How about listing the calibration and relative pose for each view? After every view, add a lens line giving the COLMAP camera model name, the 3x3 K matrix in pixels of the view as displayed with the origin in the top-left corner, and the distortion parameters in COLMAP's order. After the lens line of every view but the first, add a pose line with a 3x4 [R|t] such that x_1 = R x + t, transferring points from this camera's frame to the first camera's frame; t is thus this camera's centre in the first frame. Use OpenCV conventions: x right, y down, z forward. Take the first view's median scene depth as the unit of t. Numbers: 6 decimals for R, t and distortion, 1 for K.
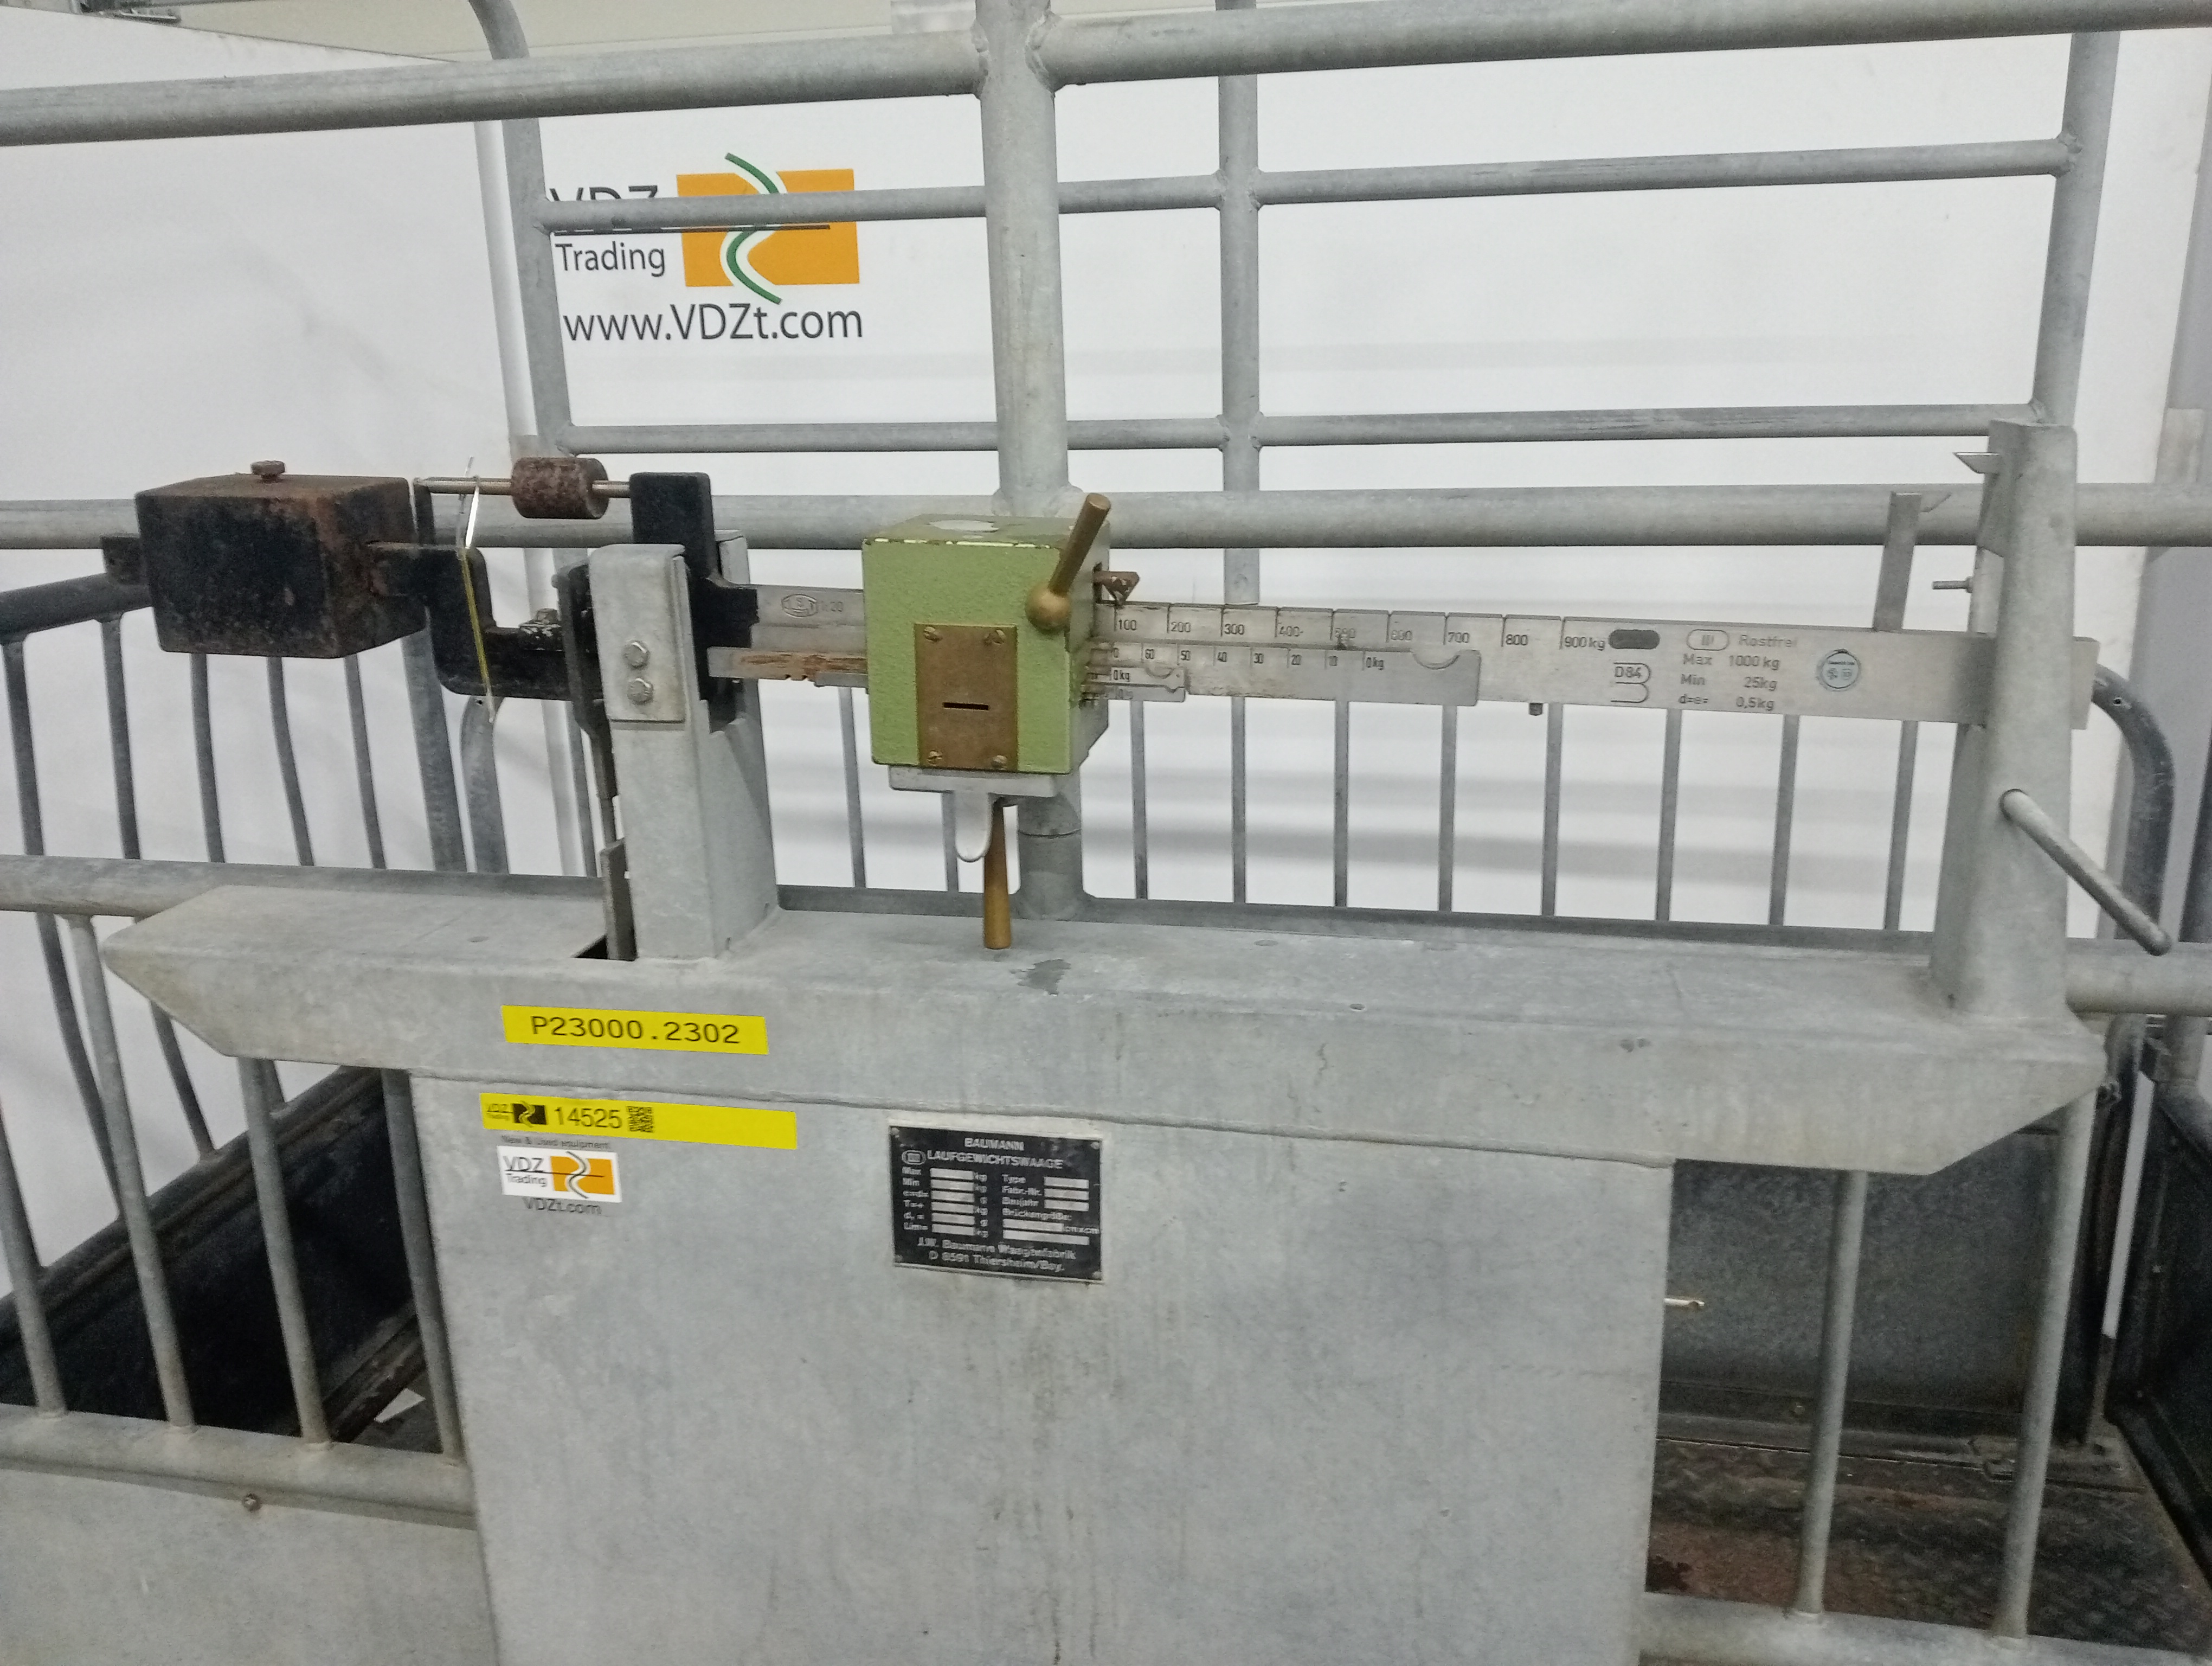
lens RADIAL K [[1715.1, 0, 1096.4], [0, 1715.1, 831.5], [0, 0, 1]] dist [0.086235, -0.175123]
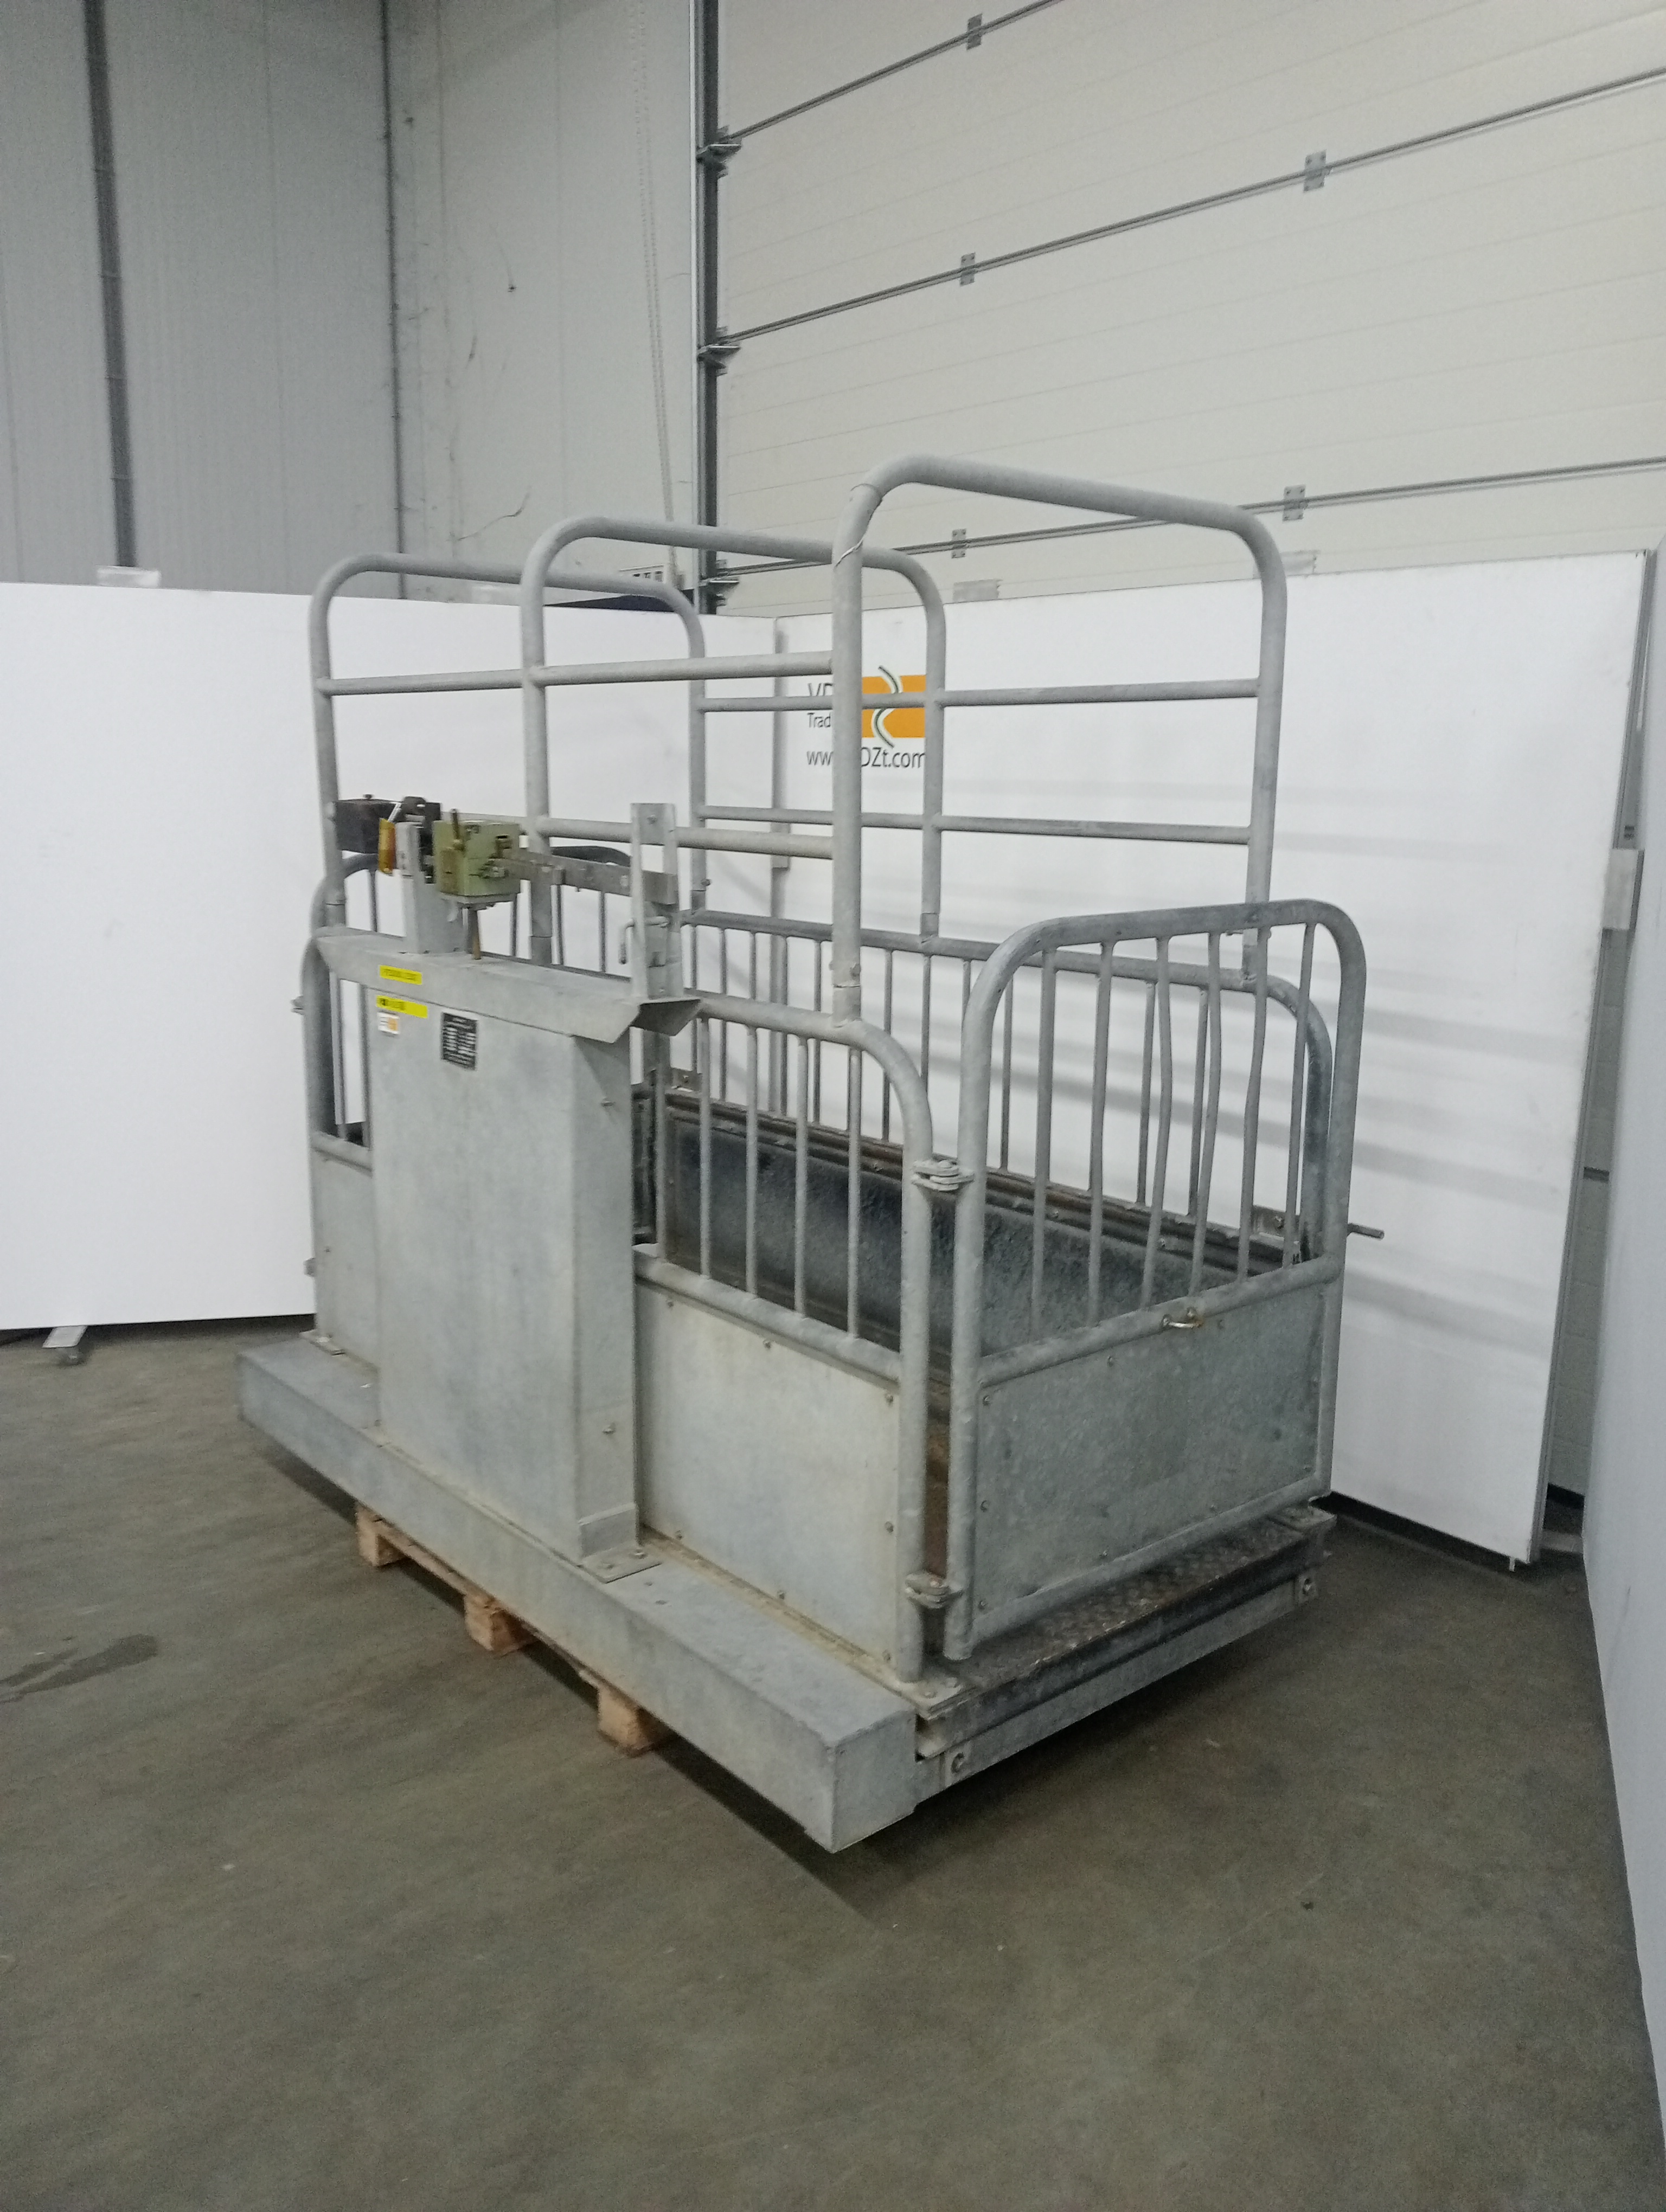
lens RADIAL K [[1706.3, 0, 824.0], [0, 1706.3, 1110.0], [0, 0, 1]] dist [0.094152, -0.189614]
pose [[0.787031, 0.154641, -0.597217, 2.234400], [-0.199676, 0.979817, -0.009429, 0.228901], [0.583705, 0.126671, 0.802024, -1.030344]]
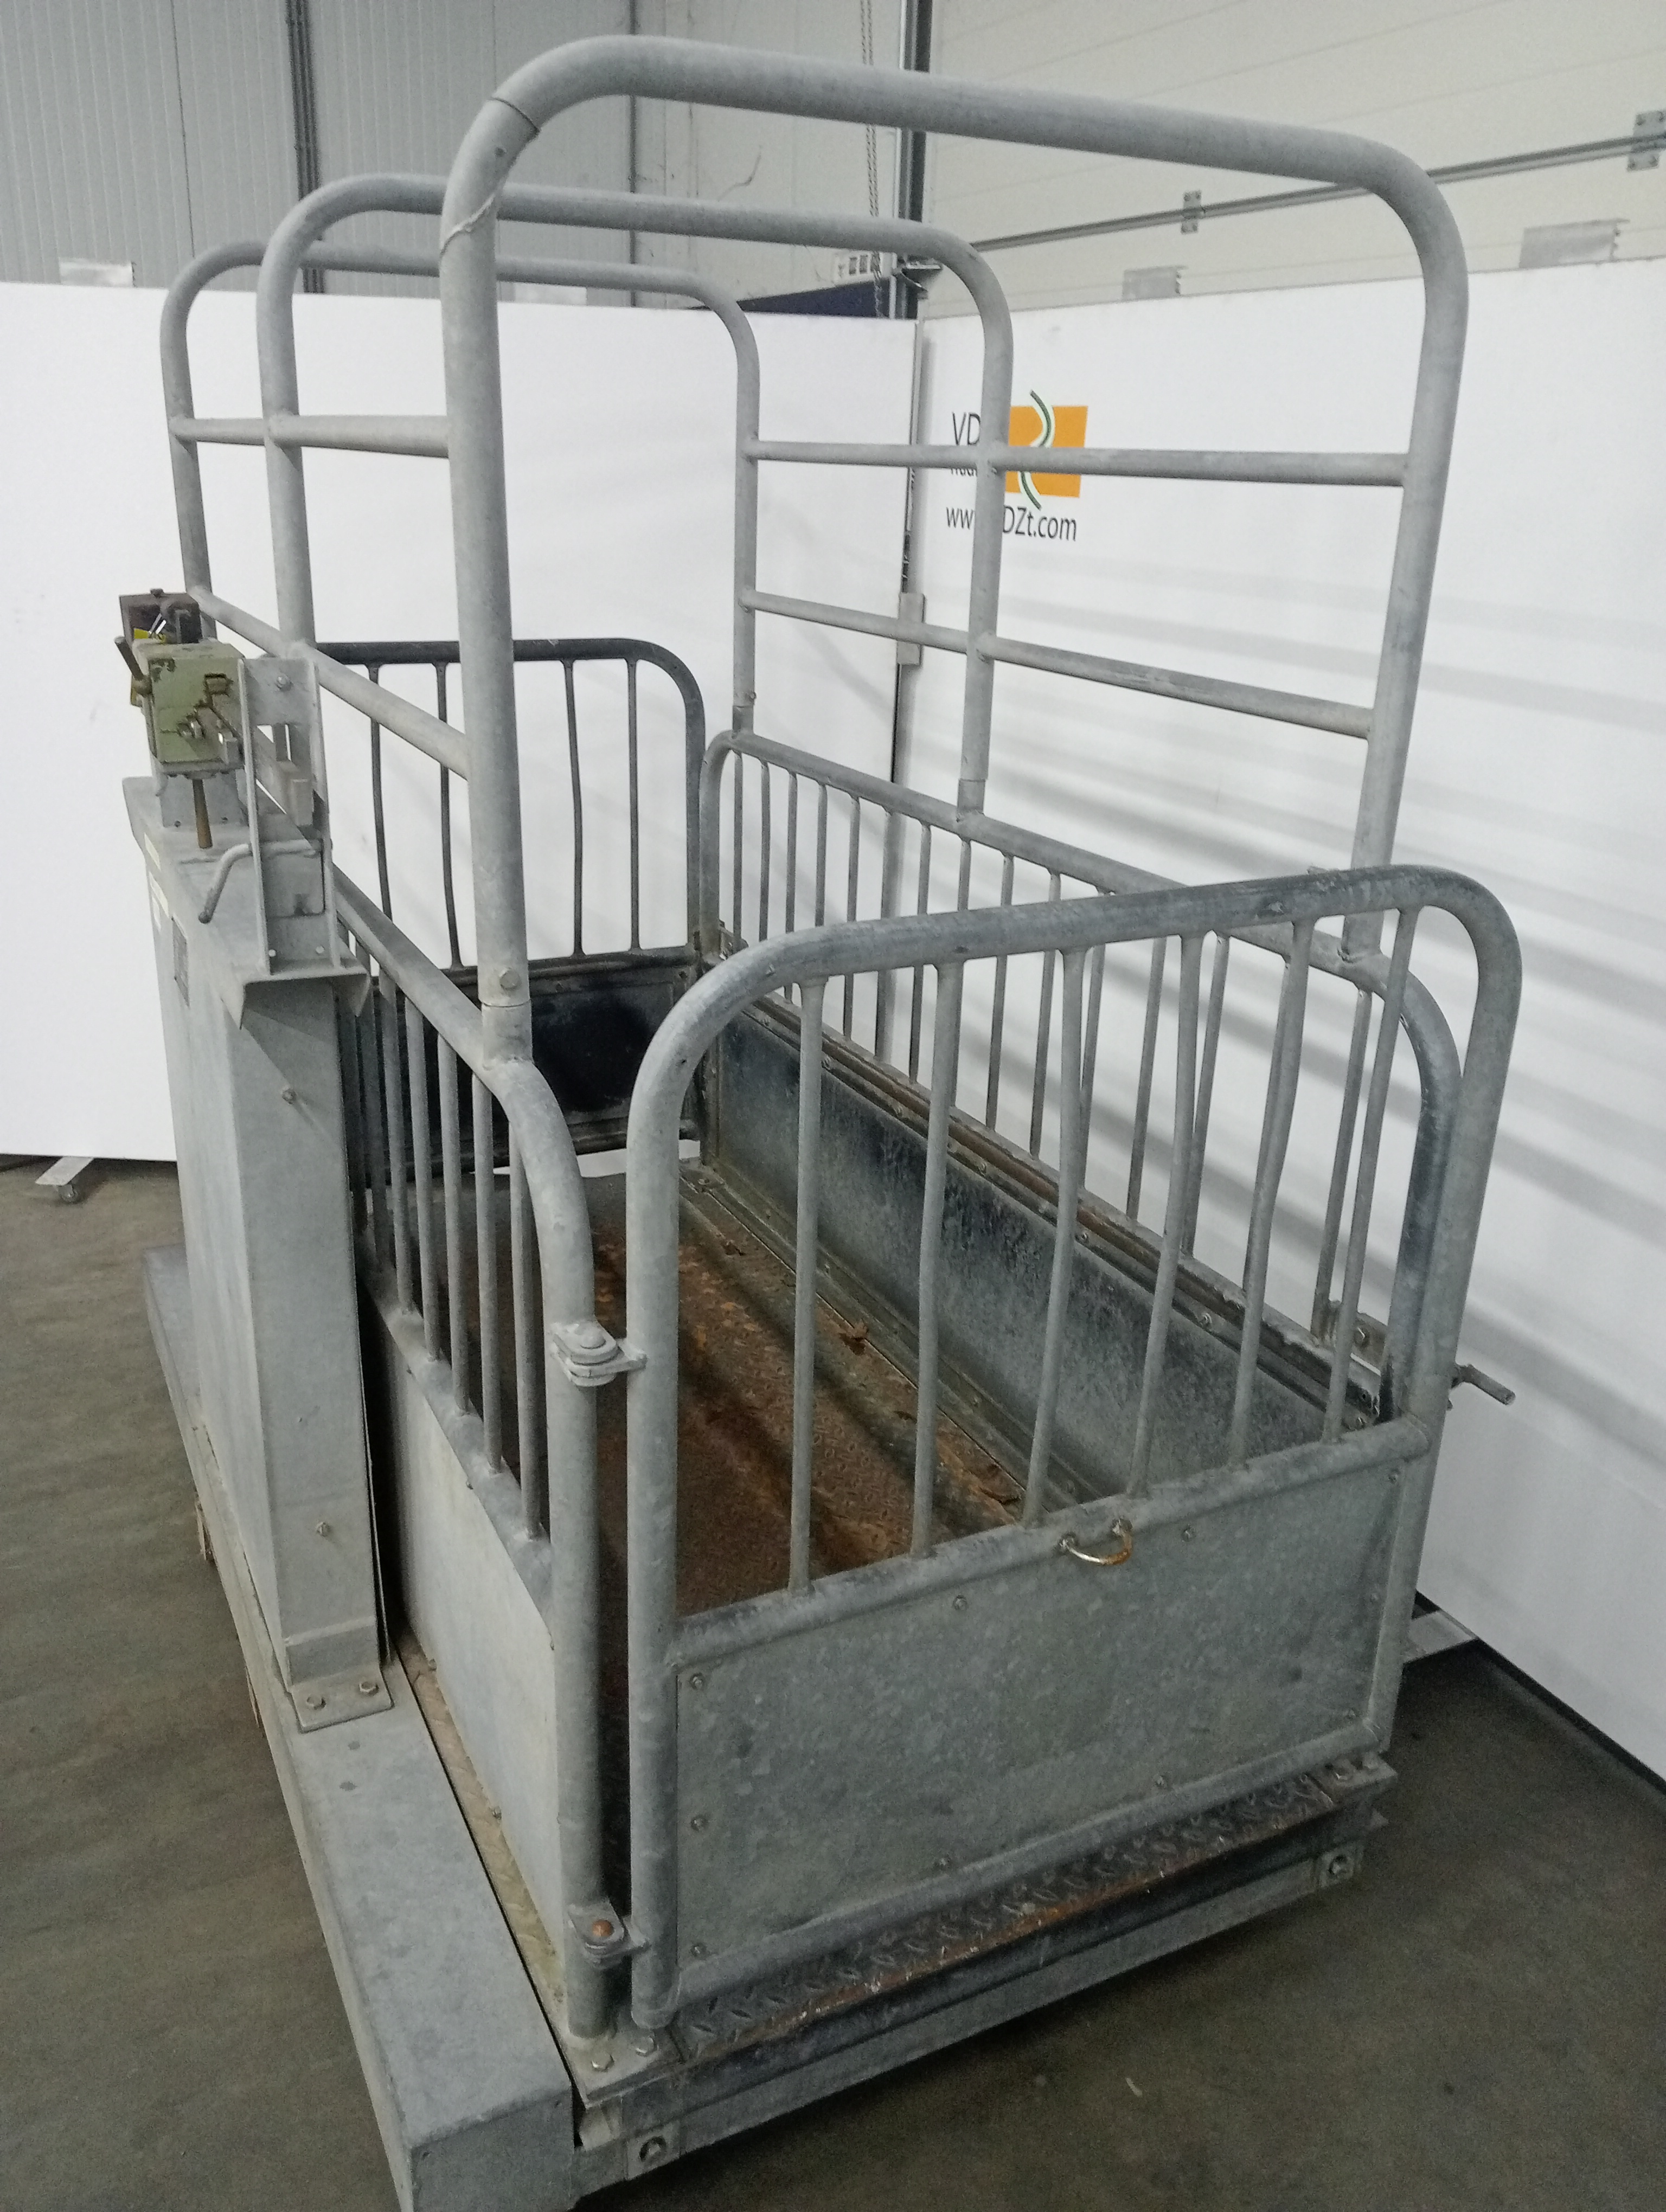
lens RADIAL K [[1706.3, 0, 824.0], [0, 1706.3, 1110.0], [0, 0, 1]] dist [0.094152, -0.189614]
pose [[0.614137, 0.320973, -0.720980, 2.031766], [-0.261062, 0.944752, 0.198219, -0.245229], [0.744770, 0.066487, 0.664001, 0.151091]]
